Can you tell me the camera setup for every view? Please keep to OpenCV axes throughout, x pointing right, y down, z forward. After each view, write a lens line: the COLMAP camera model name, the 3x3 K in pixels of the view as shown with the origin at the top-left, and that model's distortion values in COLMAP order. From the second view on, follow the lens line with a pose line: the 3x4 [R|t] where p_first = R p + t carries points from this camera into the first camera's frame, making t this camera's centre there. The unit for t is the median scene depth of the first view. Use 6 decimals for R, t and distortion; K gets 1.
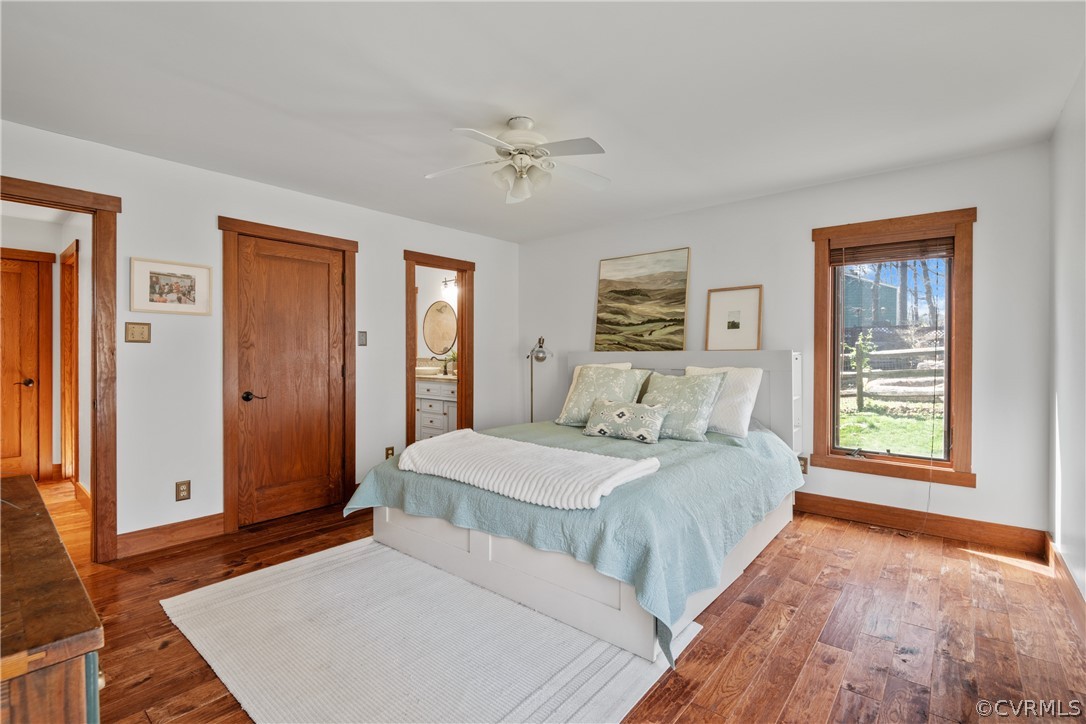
lens RADIAL K [[503.5, 0, 545.4], [0, 503.5, 357.2], [0, 0, 1]] dist [-0.000952, -0.004322]
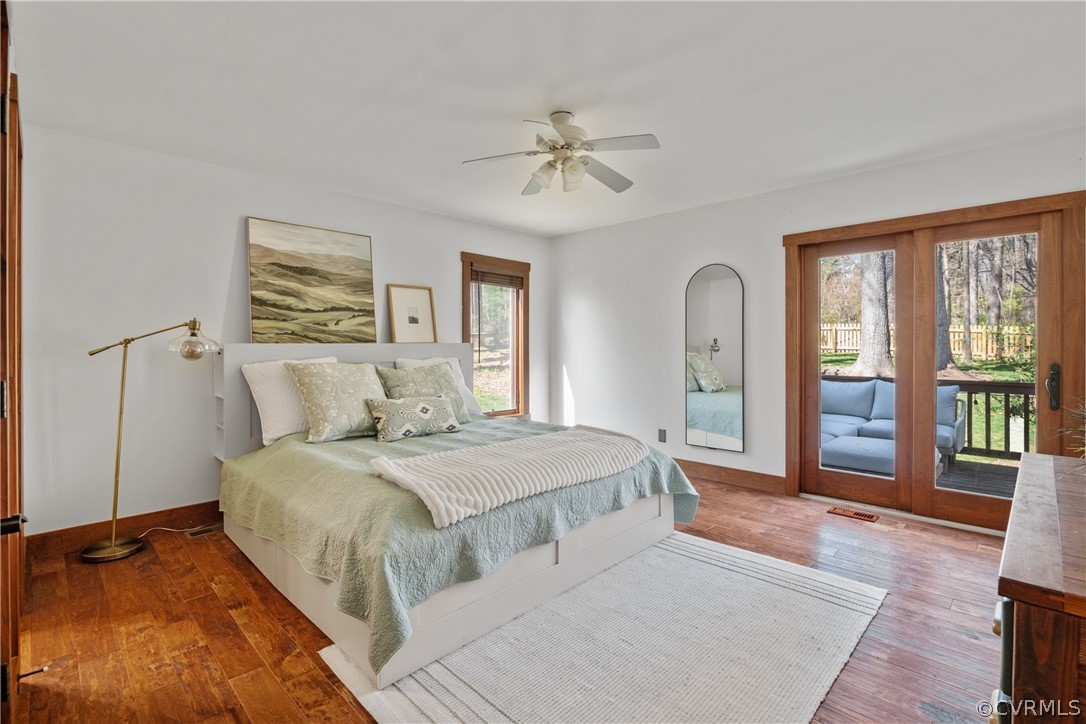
lens RADIAL K [[503.5, 0, 543.1], [0, 503.5, 352.7], [0, 0, 1]] dist [-0.000952, -0.004322]
pose [[0.062942, -0.011431, 0.997952, -0.648709], [0.010913, 0.999883, 0.010765, -0.001343], [-0.997958, 0.010213, 0.063059, 0.595724]]
